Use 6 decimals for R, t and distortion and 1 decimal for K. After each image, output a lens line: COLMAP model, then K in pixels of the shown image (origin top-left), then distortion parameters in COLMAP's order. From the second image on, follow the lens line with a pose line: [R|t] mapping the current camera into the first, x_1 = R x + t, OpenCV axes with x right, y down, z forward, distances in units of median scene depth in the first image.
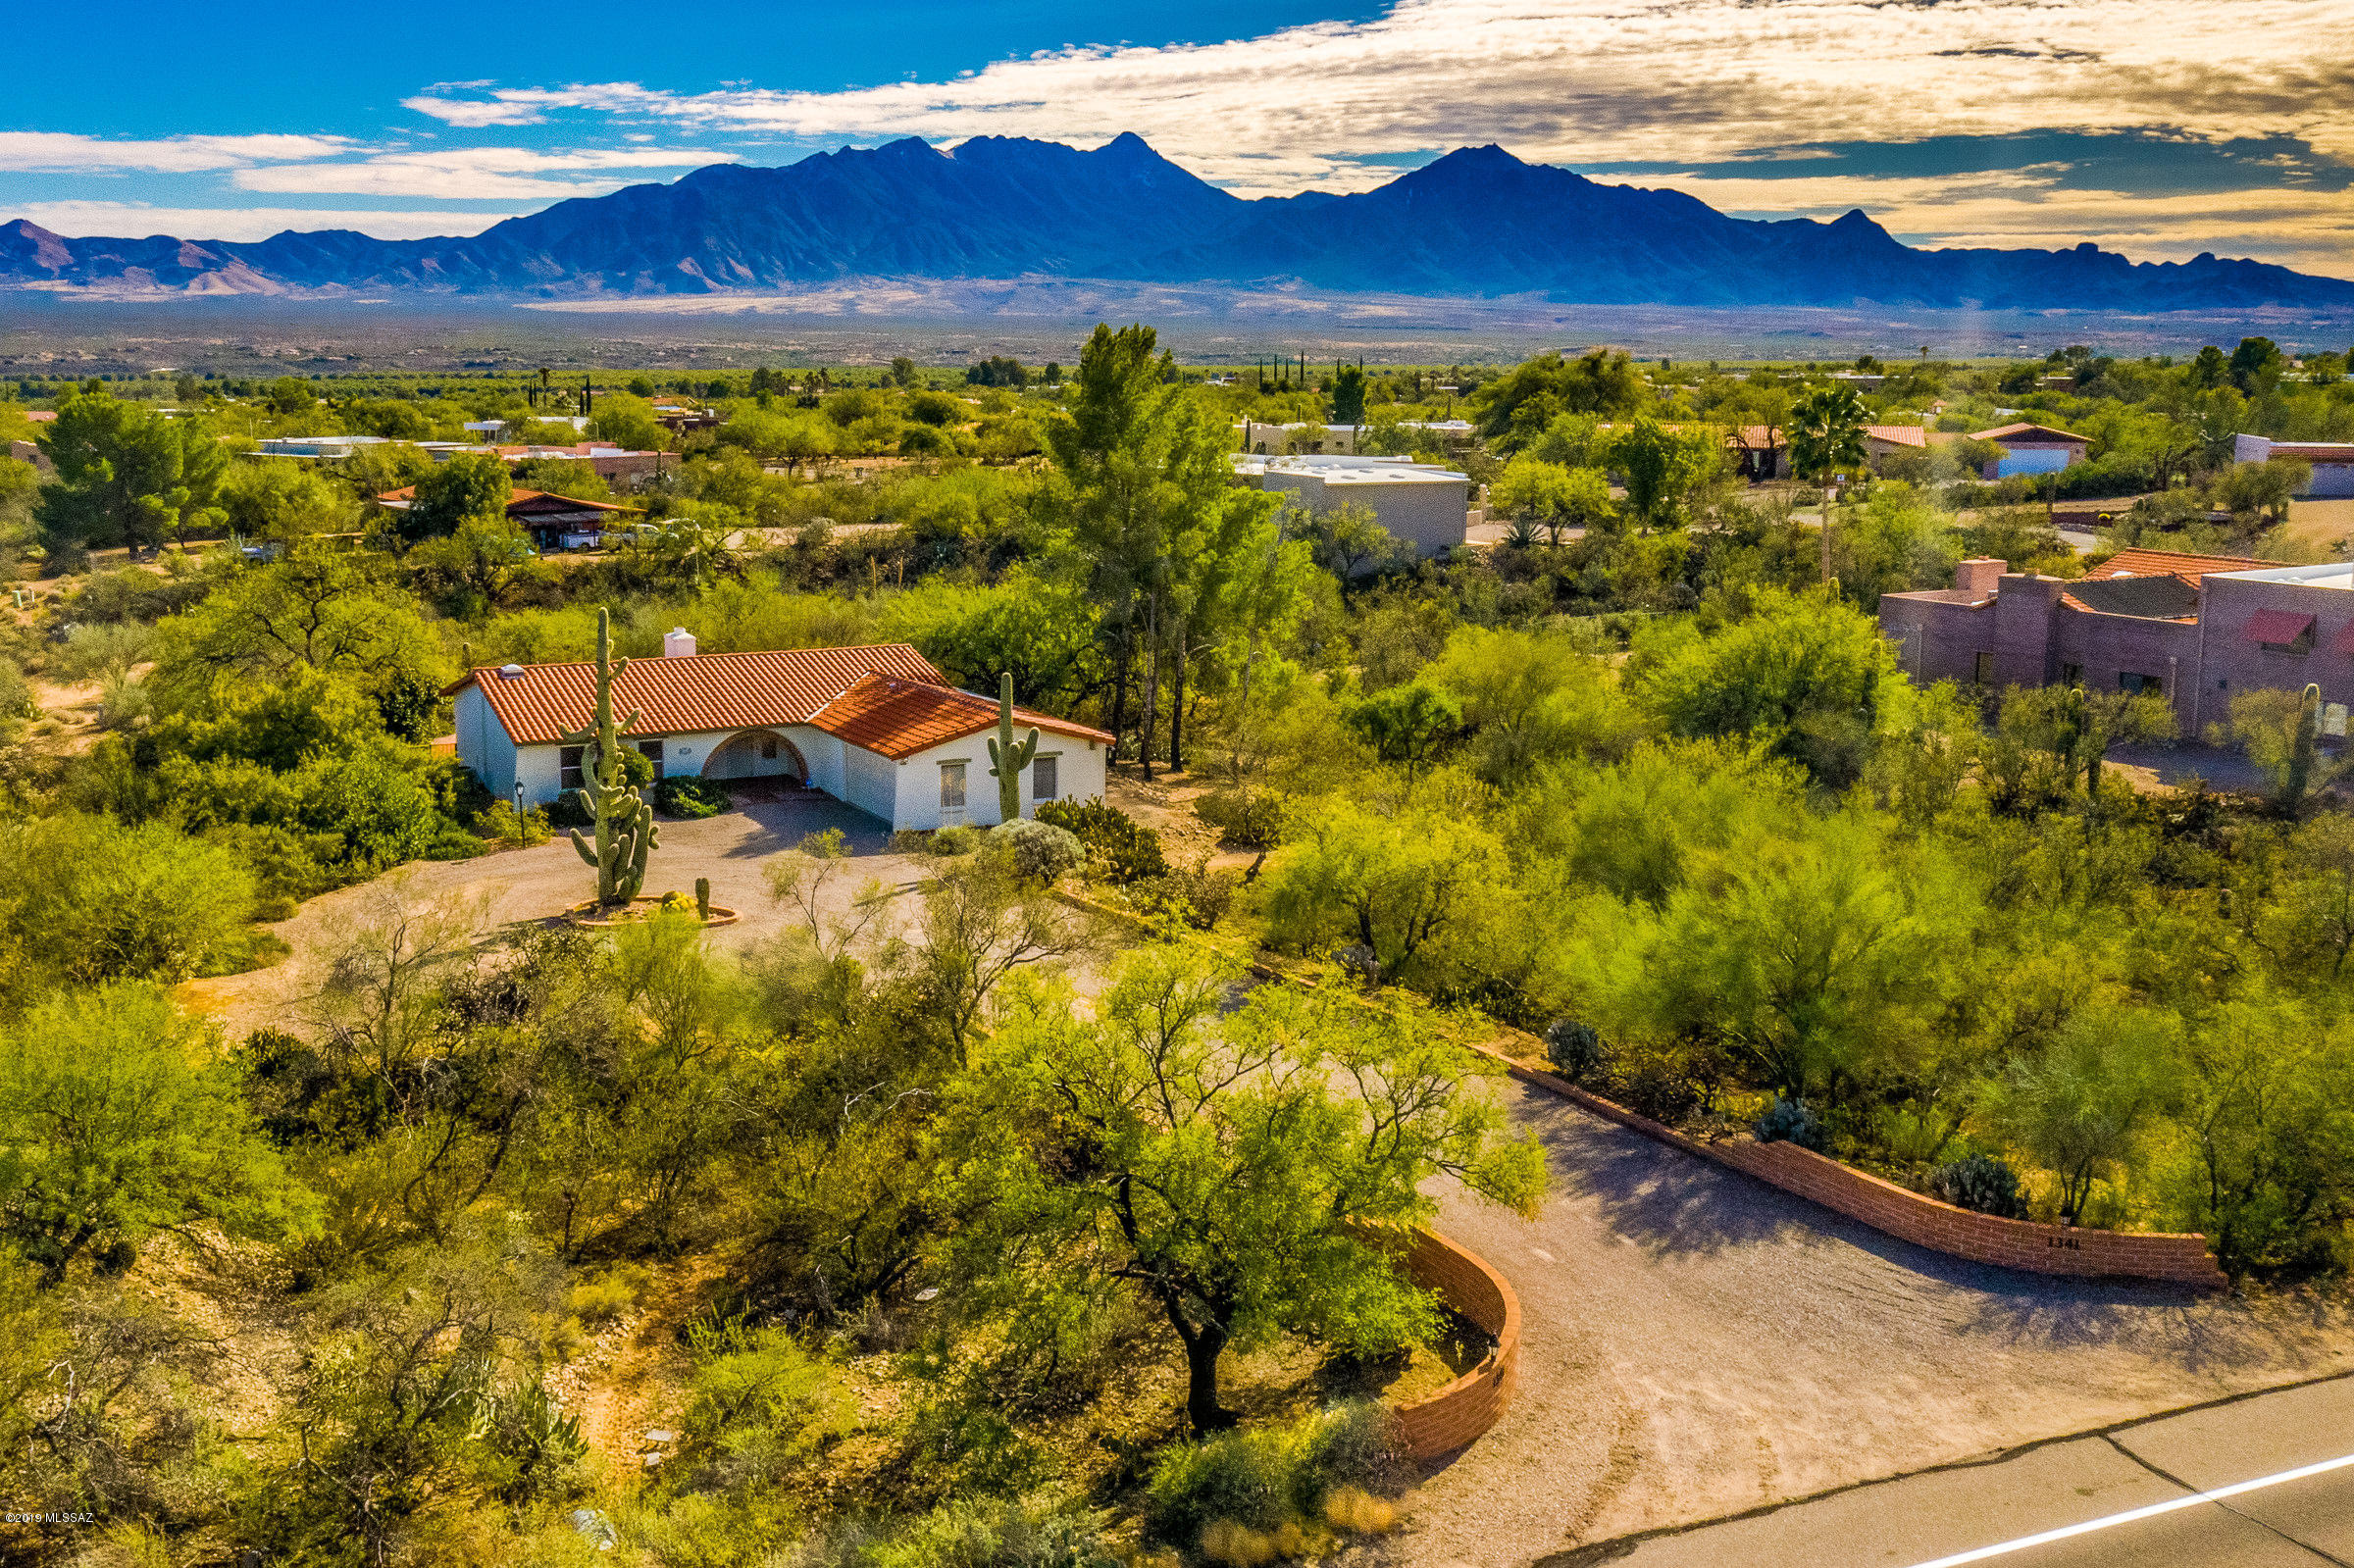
lens RADIAL K [[2368.0, 0, 1001.0], [0, 2368.0, 784.7], [0, 0, 1]] dist [-0.007983, -0.005197]
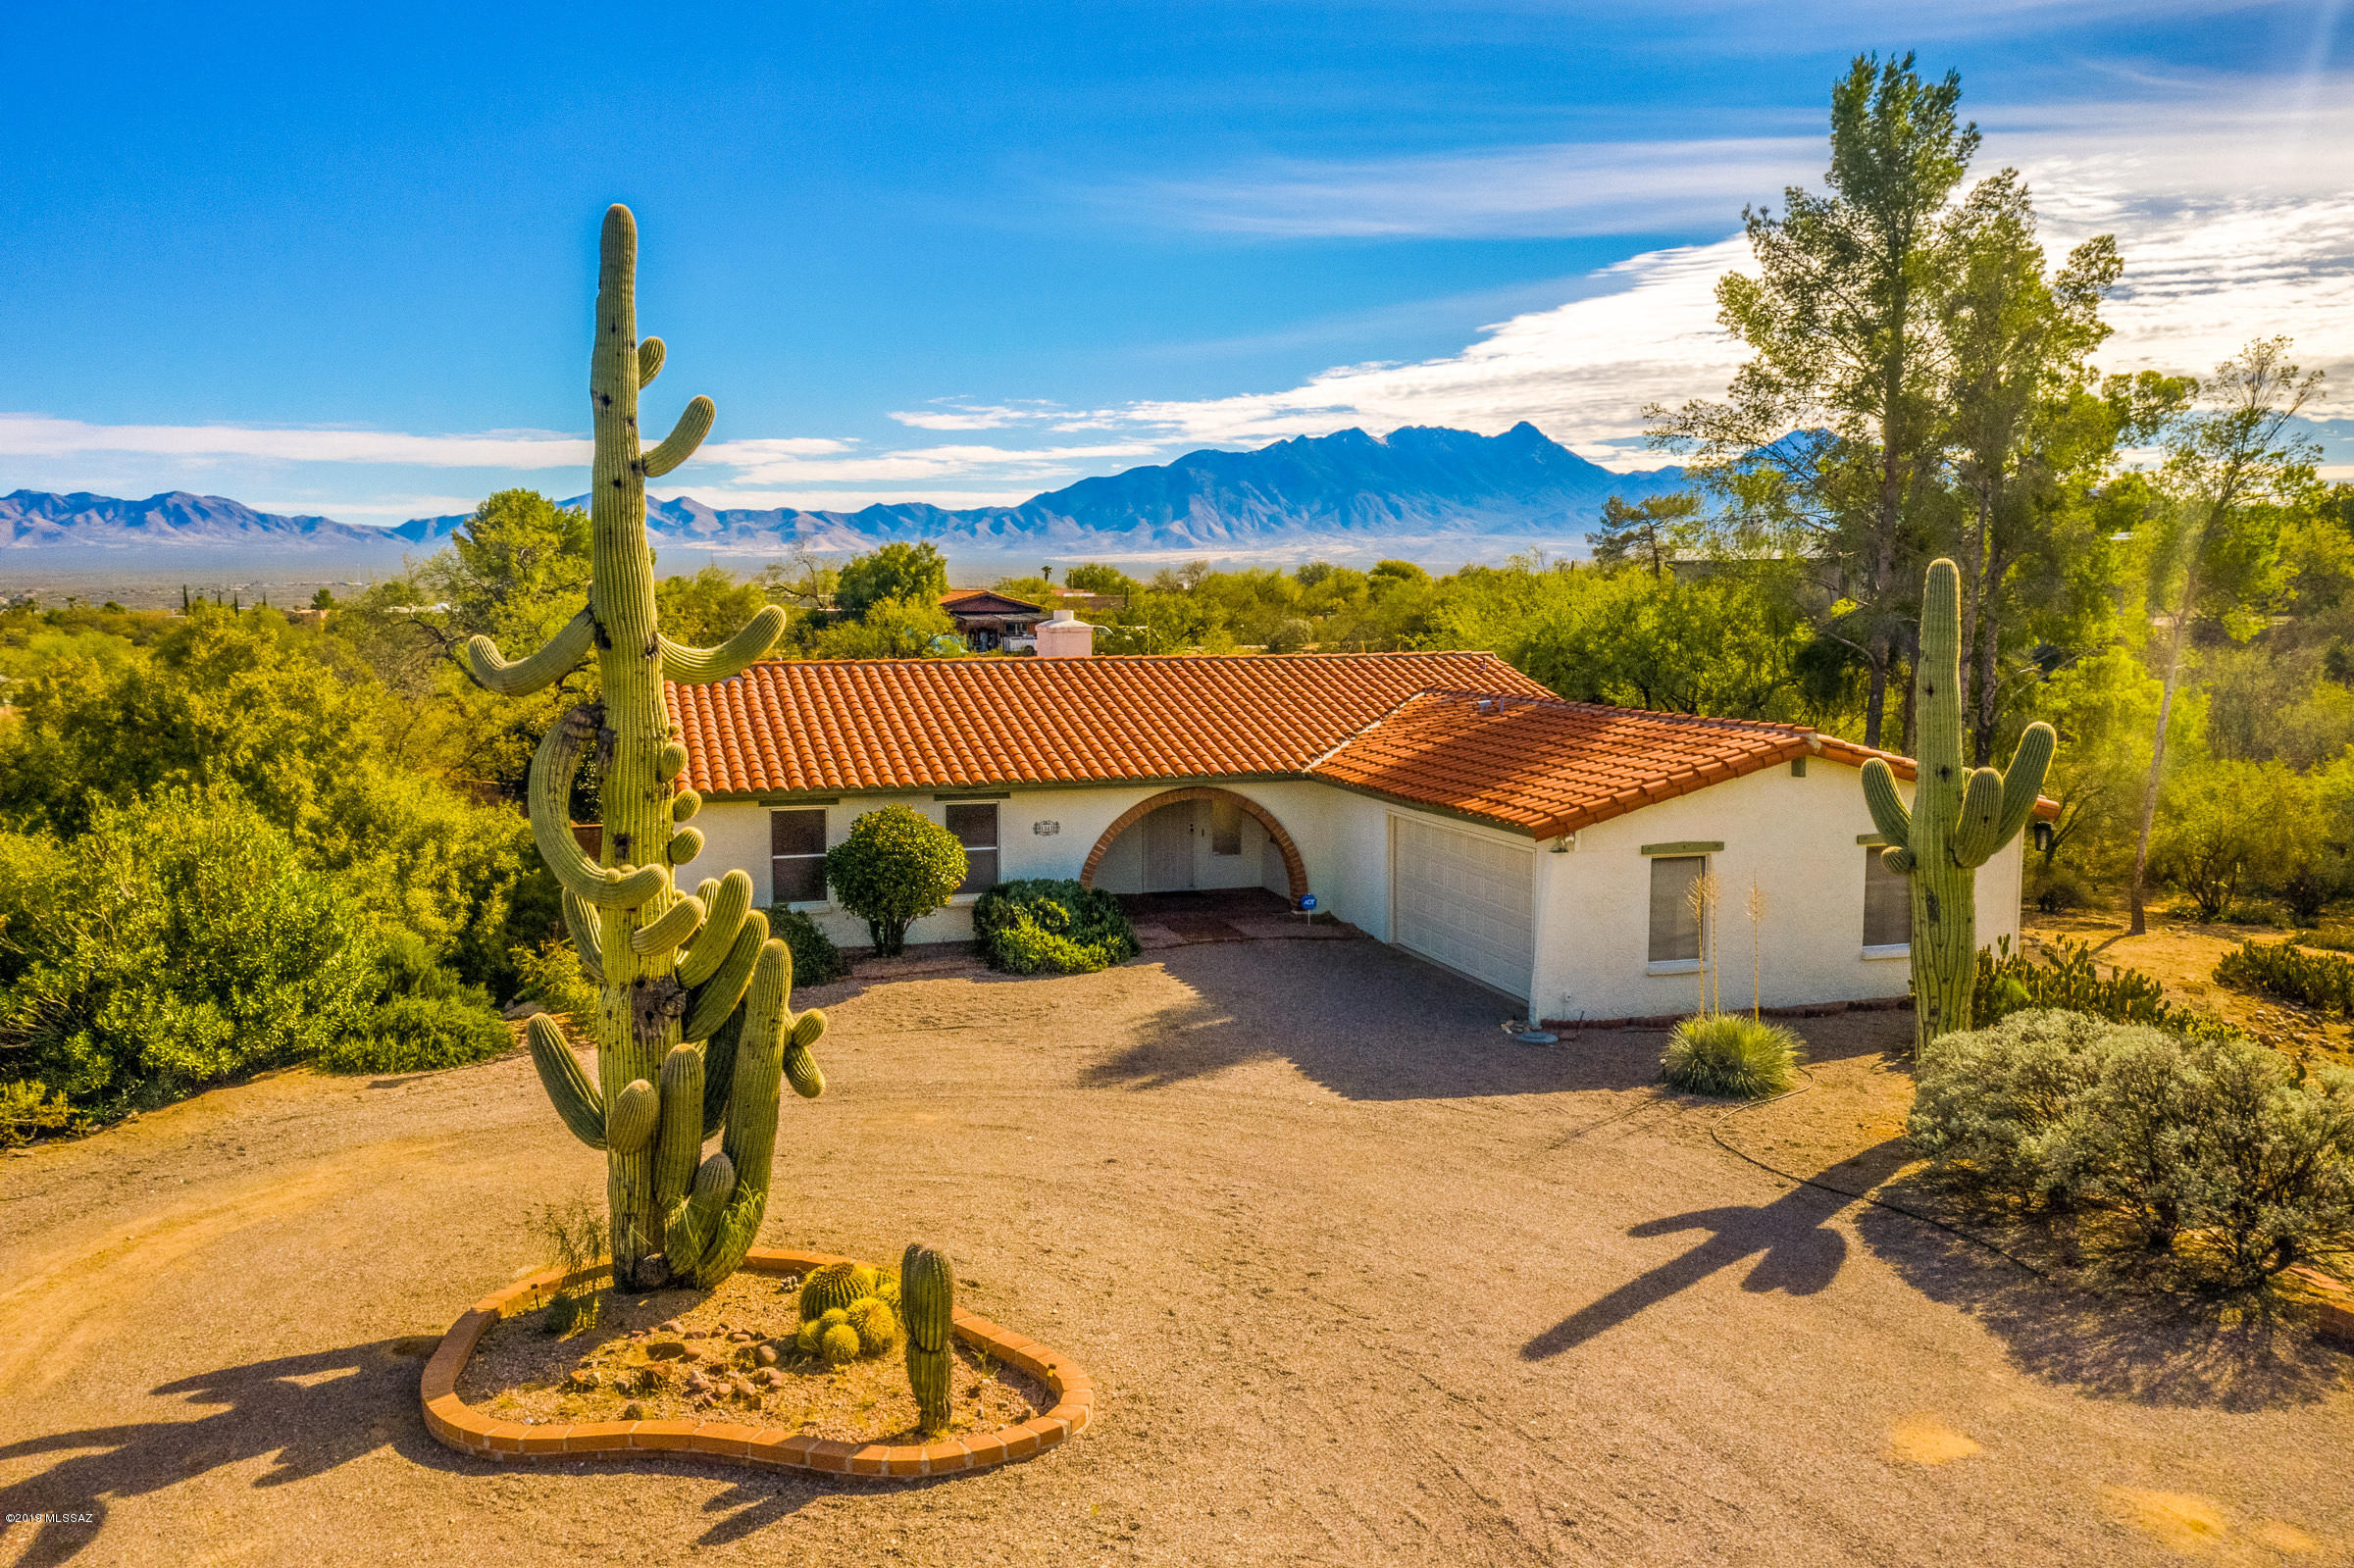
lens RADIAL K [[1863.4, 0, 1177.0], [0, 1863.4, 784.0], [0, 0, 1]] dist [-0.013221, -0.008392]
pose [[0.991672, 0.011074, -0.128314, -0.061230], [-0.021311, 0.996672, -0.078682, 0.005523], [0.127015, 0.080761, 0.988608, 0.643860]]
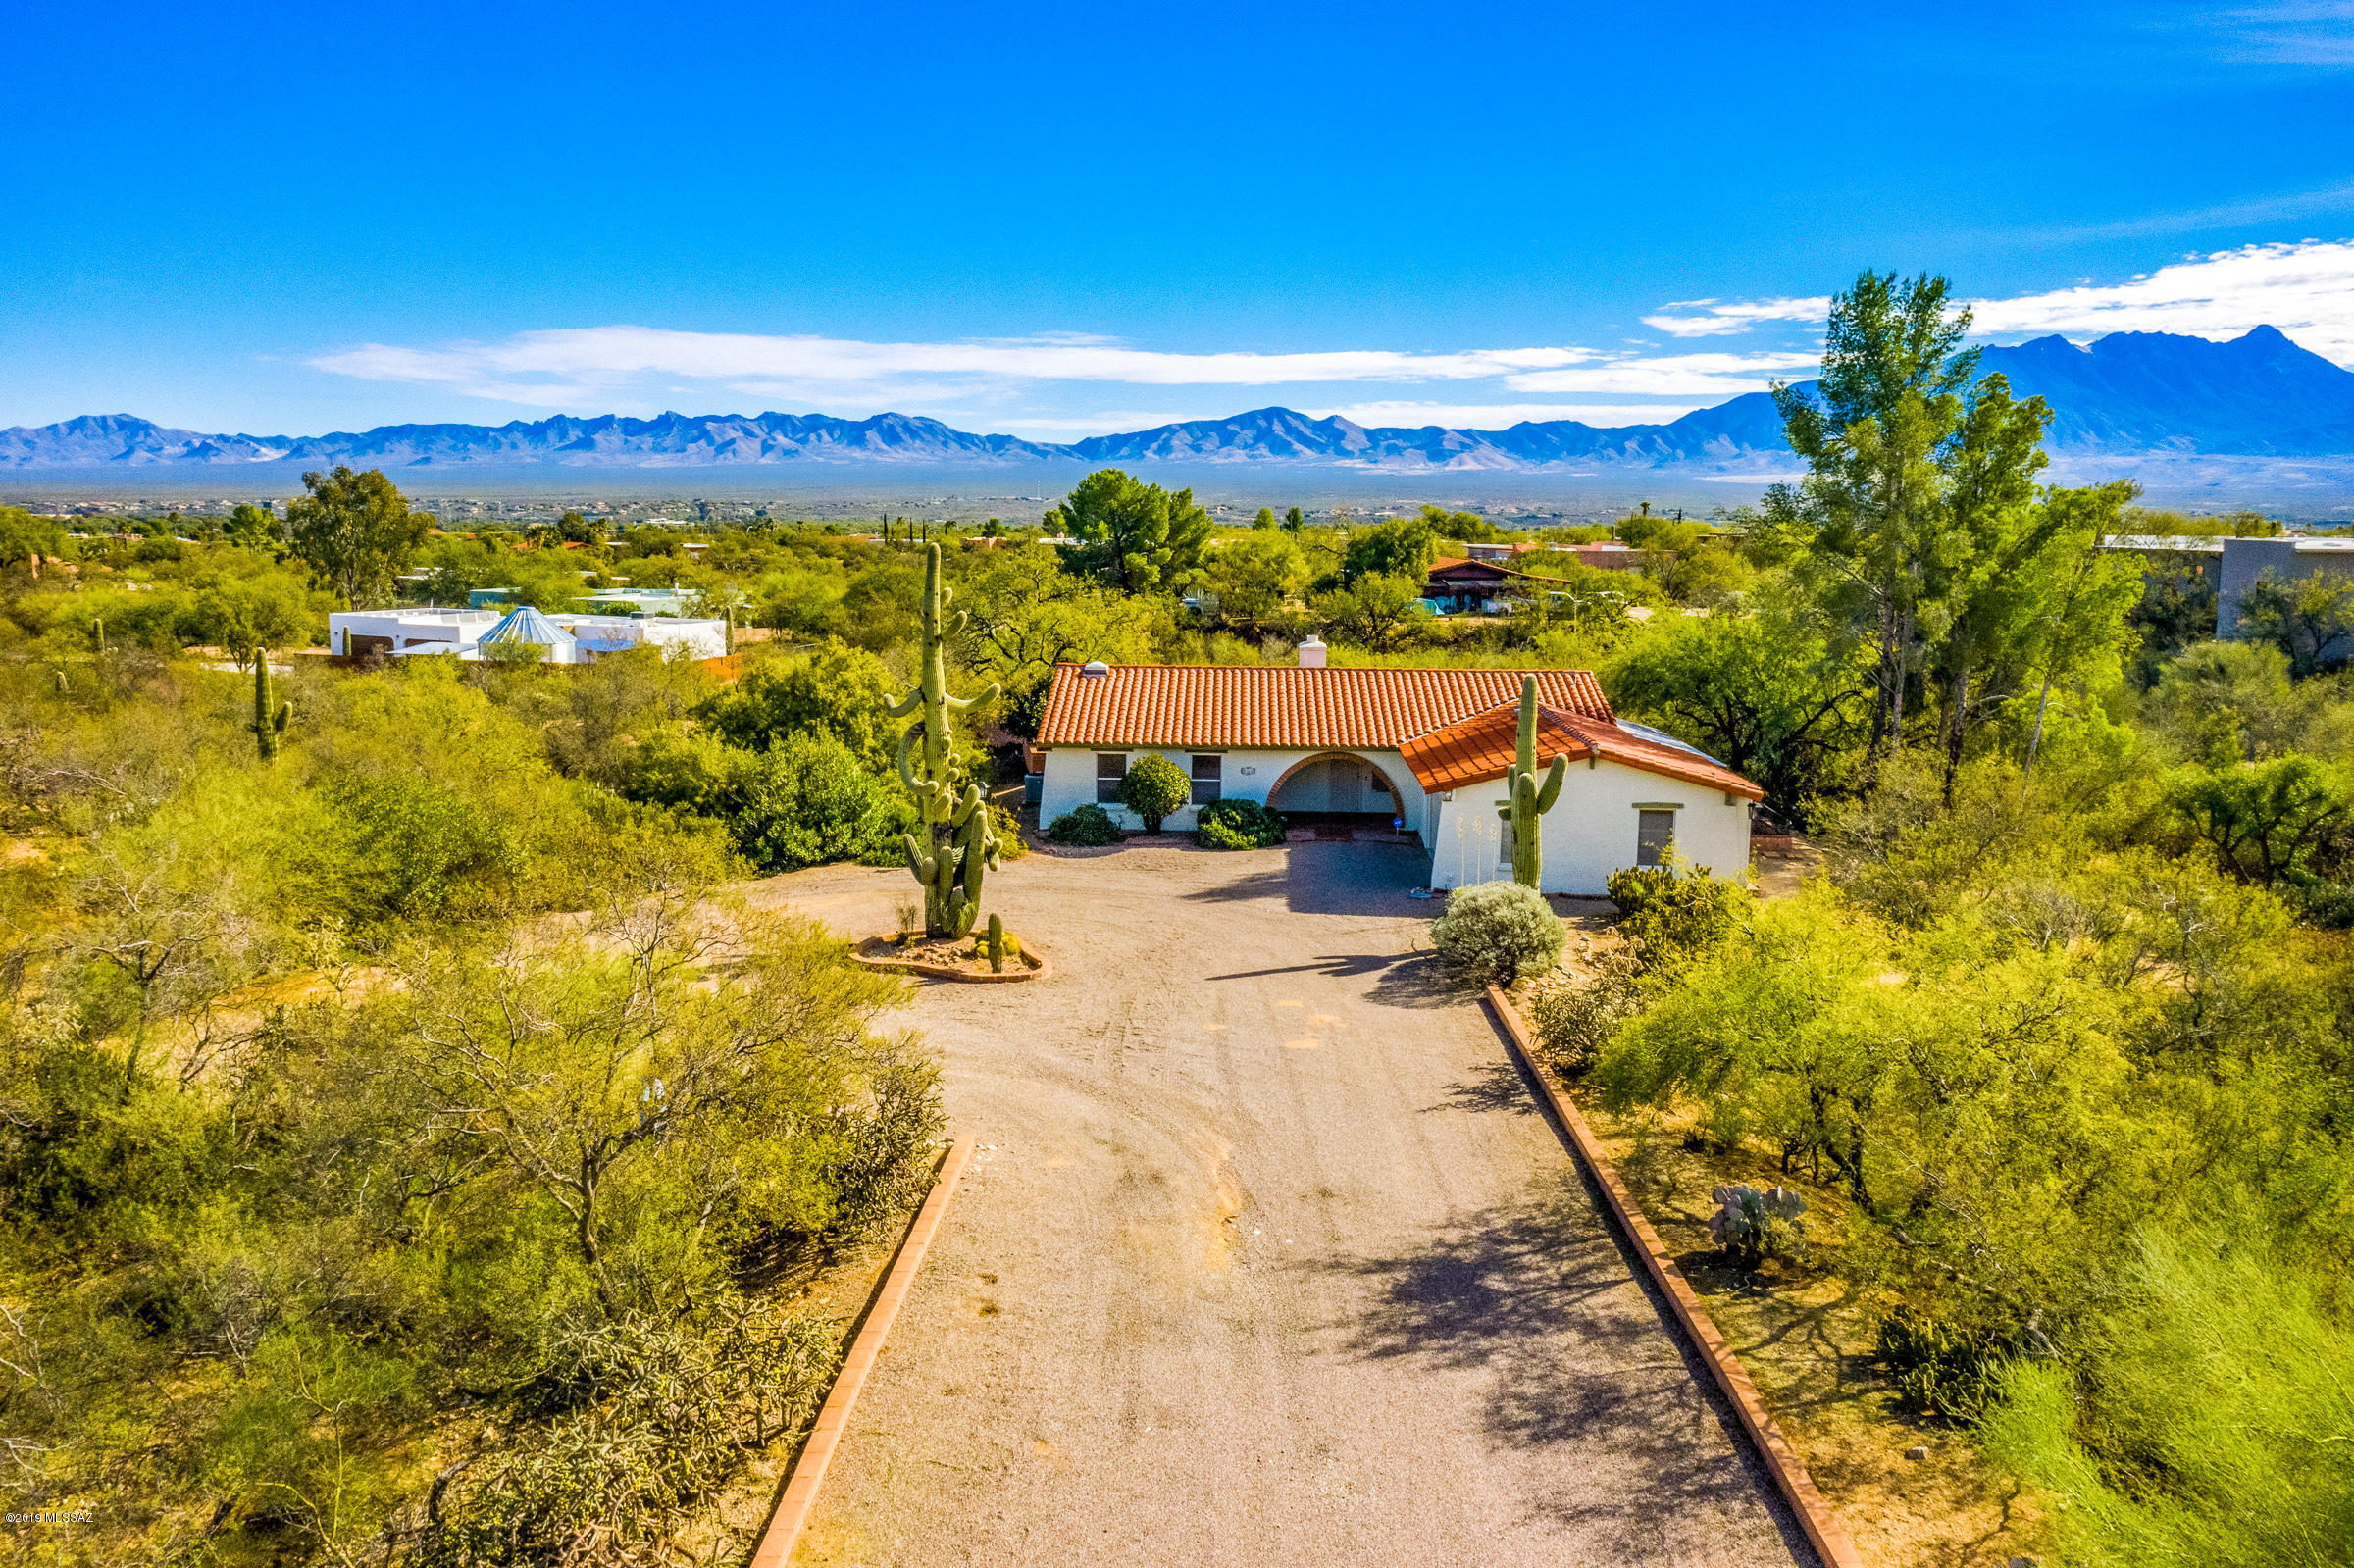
lens RADIAL K [[1863.4, 0, 1177.0], [0, 1863.4, 784.0], [0, 0, 1]] dist [-0.013221, -0.008392]
pose [[0.891749, 0.074094, -0.446422, 0.138167], [-0.090938, 0.995722, -0.016389, 0.003381], [0.443298, 0.055212, 0.894672, 0.406656]]
